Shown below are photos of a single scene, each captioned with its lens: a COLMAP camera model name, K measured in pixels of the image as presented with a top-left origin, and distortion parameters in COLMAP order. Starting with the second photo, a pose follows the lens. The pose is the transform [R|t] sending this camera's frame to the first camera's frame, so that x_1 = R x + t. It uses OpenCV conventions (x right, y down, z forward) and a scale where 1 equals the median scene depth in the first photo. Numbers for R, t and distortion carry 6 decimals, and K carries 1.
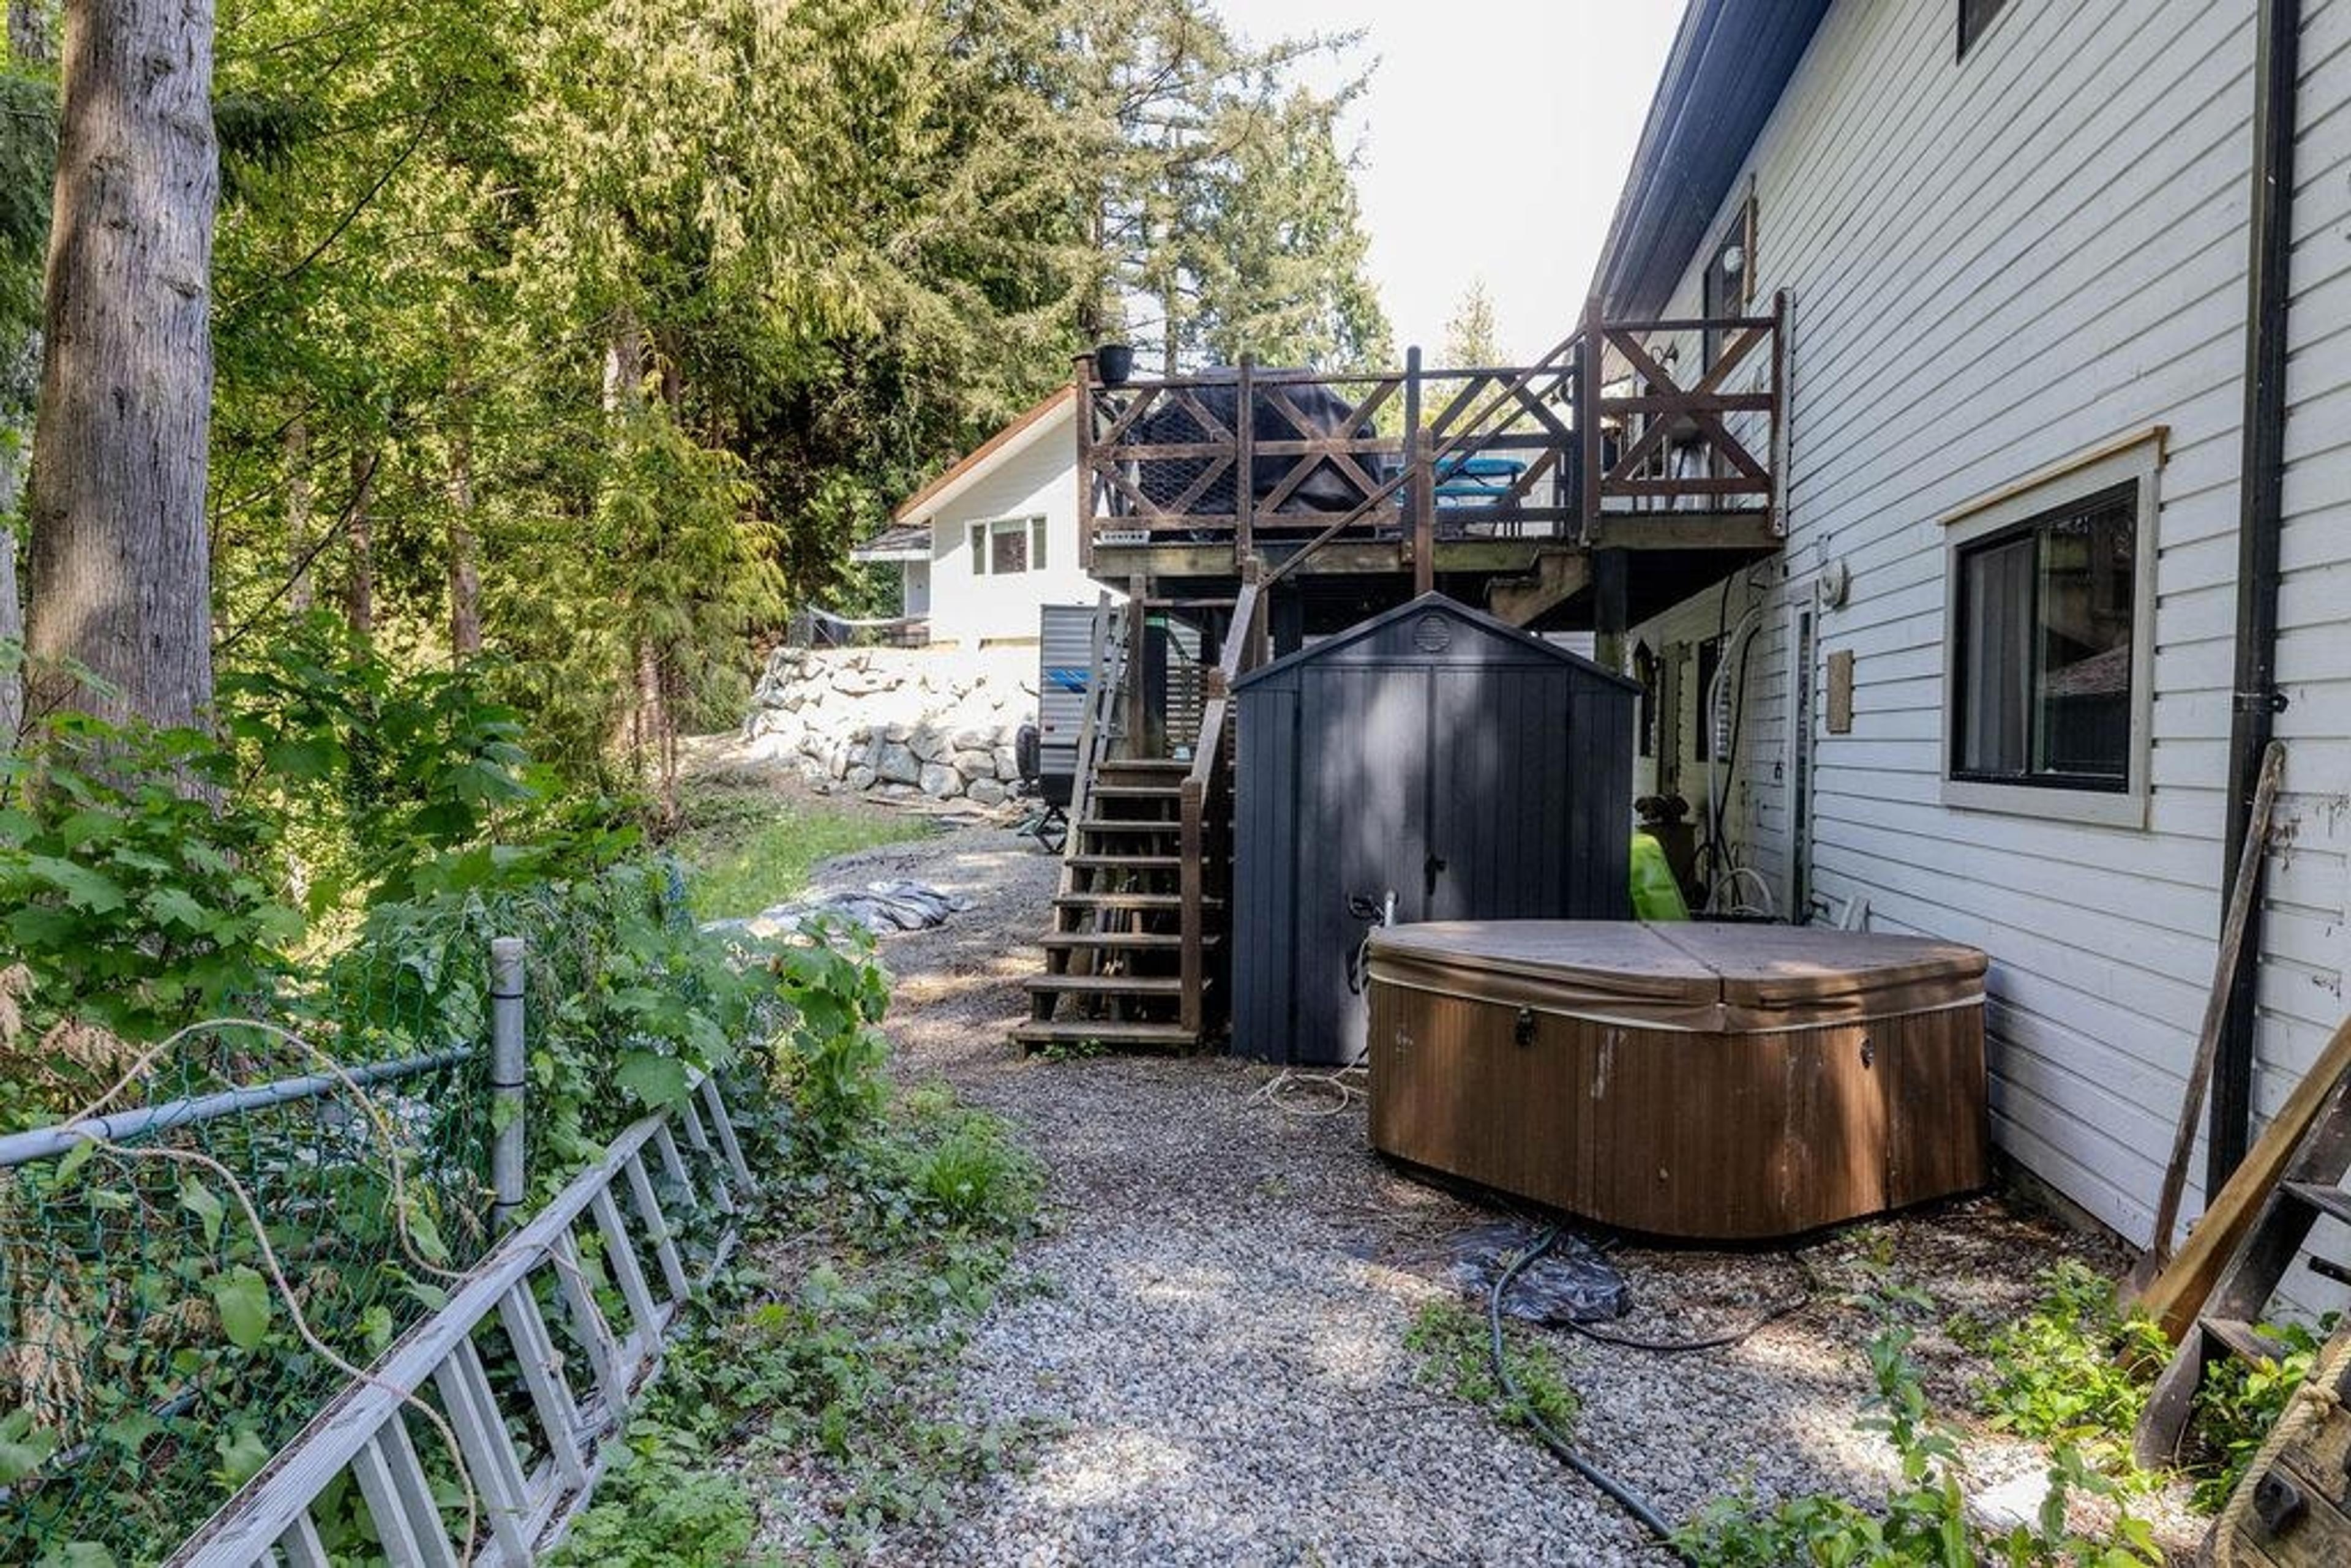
lens RADIAL K [[1552.6, 0, 1182.5], [0, 1552.6, 775.4], [0, 0, 1]] dist [0.001419, 0.001126]
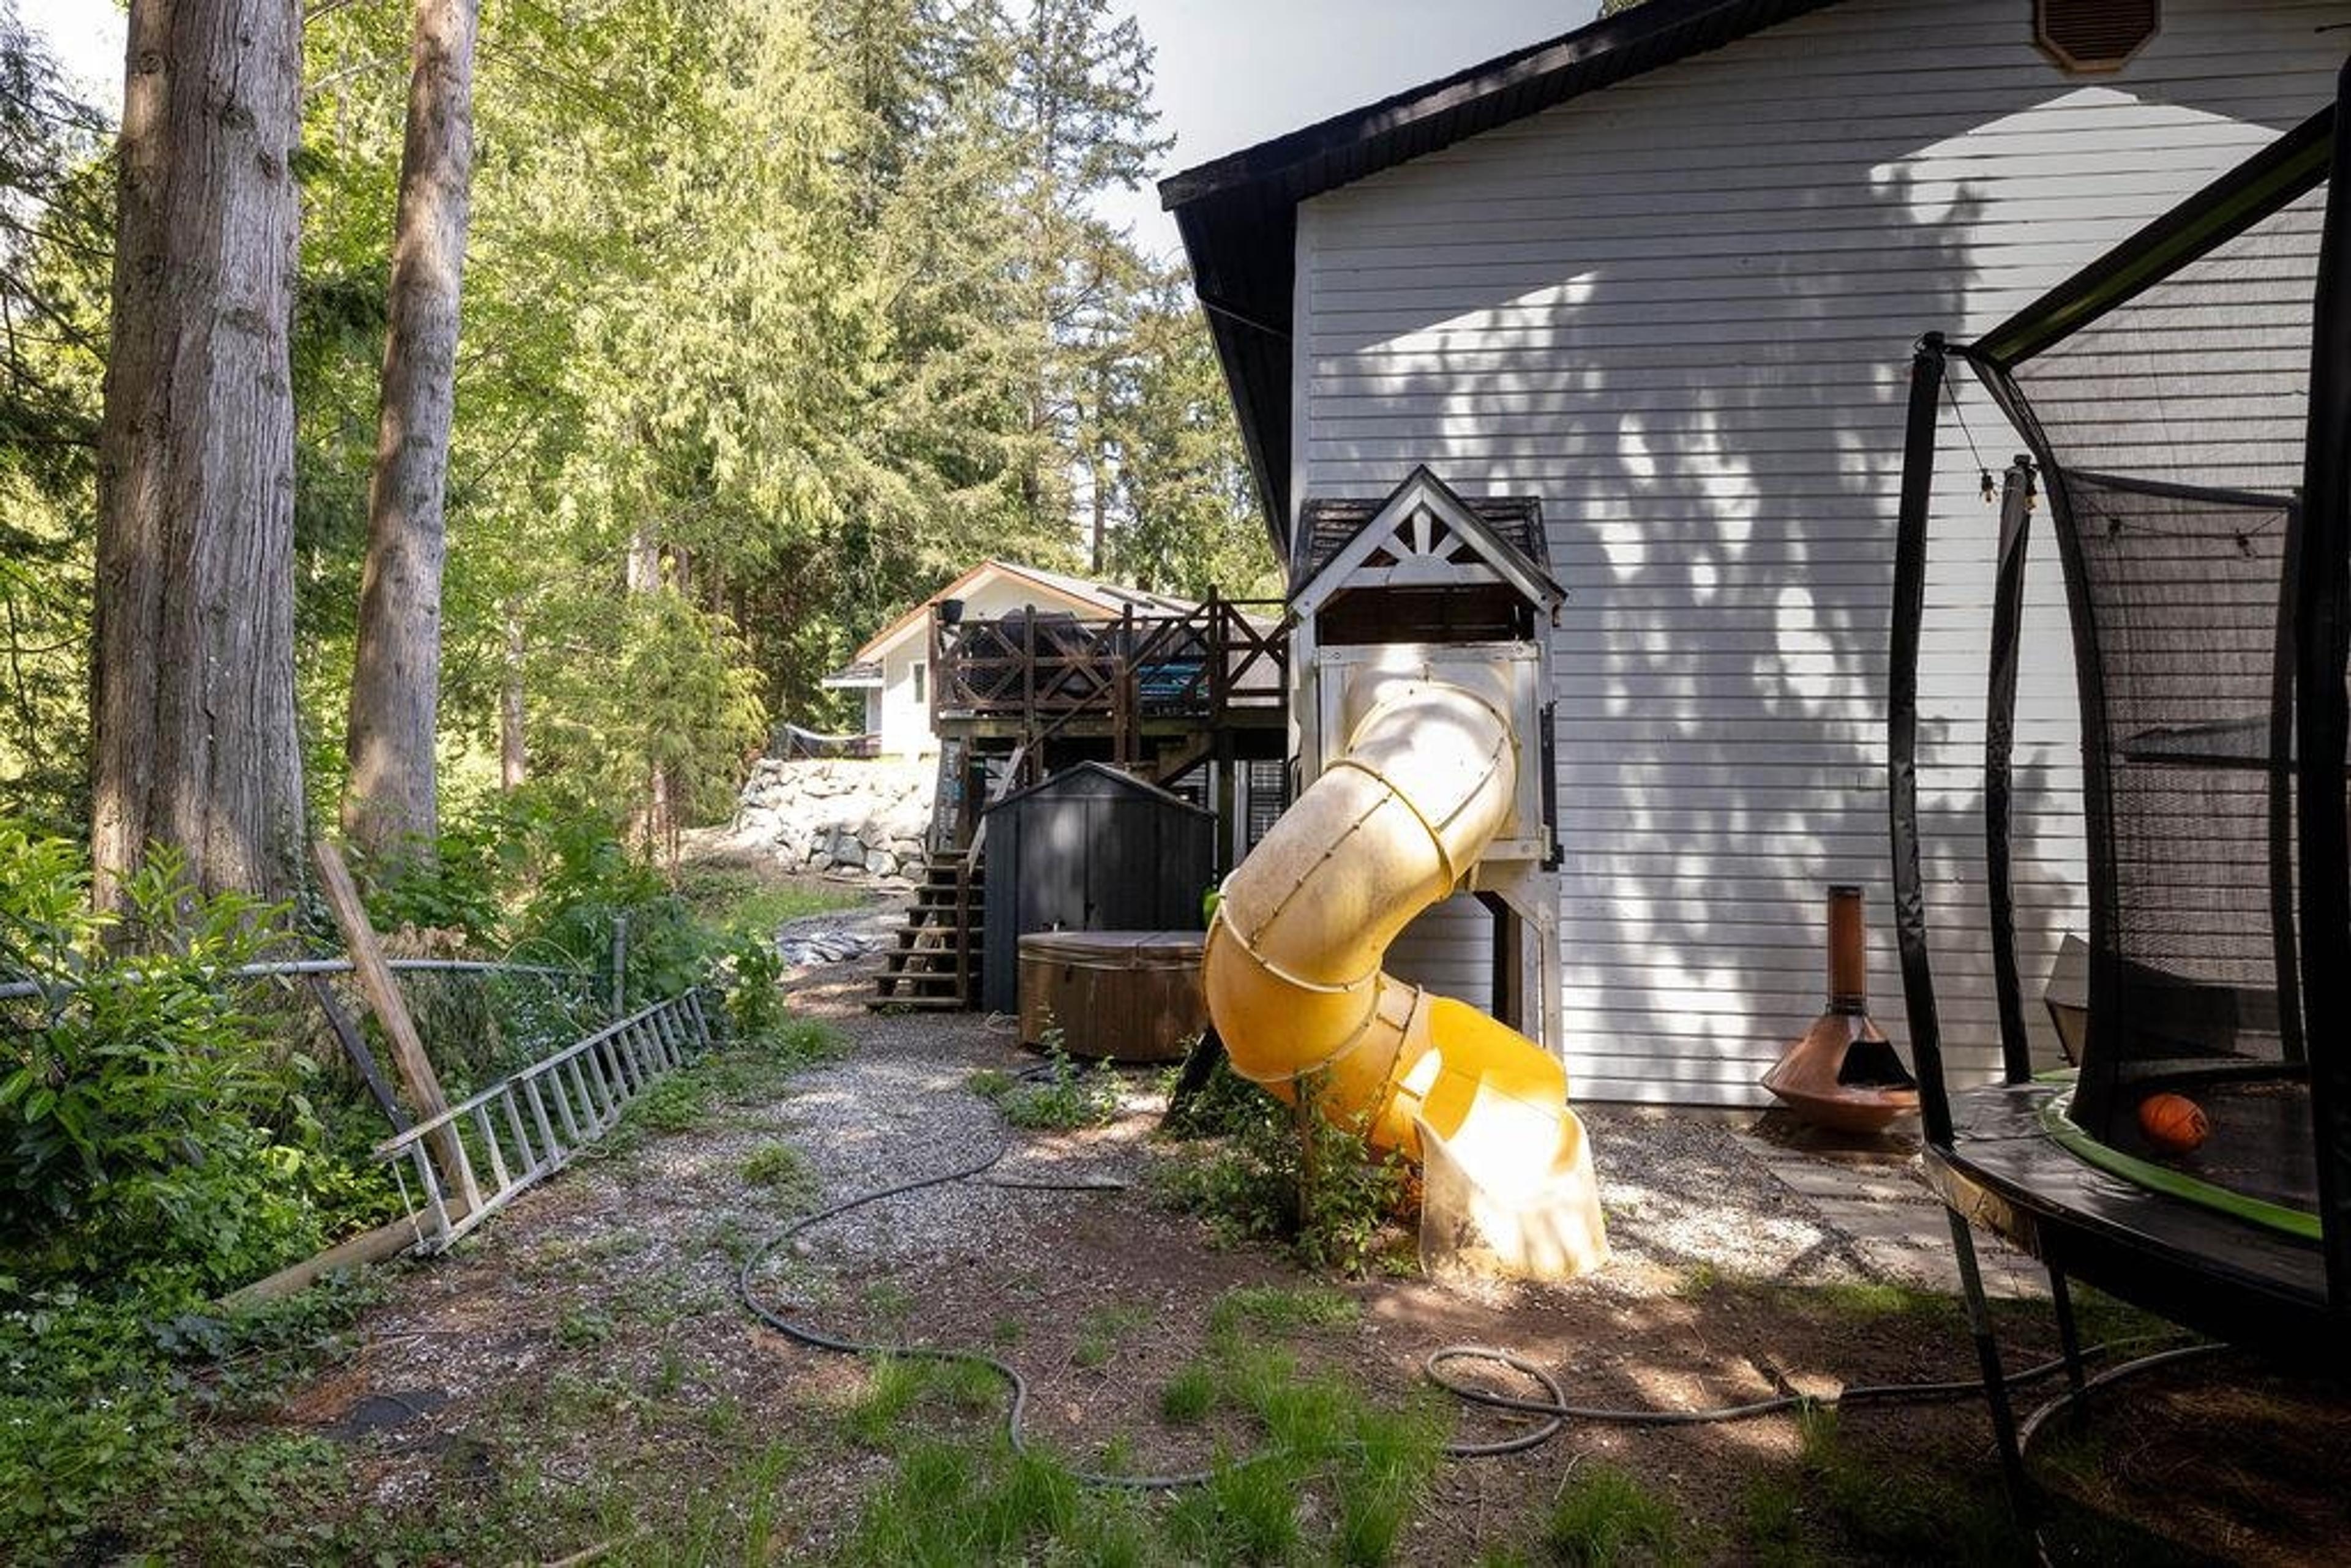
lens RADIAL K [[1374.5, 0, 1171.8], [0, 1374.5, 761.3], [0, 0, 1]] dist [-0.001013, 0.000775]
pose [[0.999570, -0.002214, 0.029229, 0.046551], [0.004268, 0.997510, -0.070395, 0.000176], [-0.029001, 0.070489, 0.997091, -0.144759]]
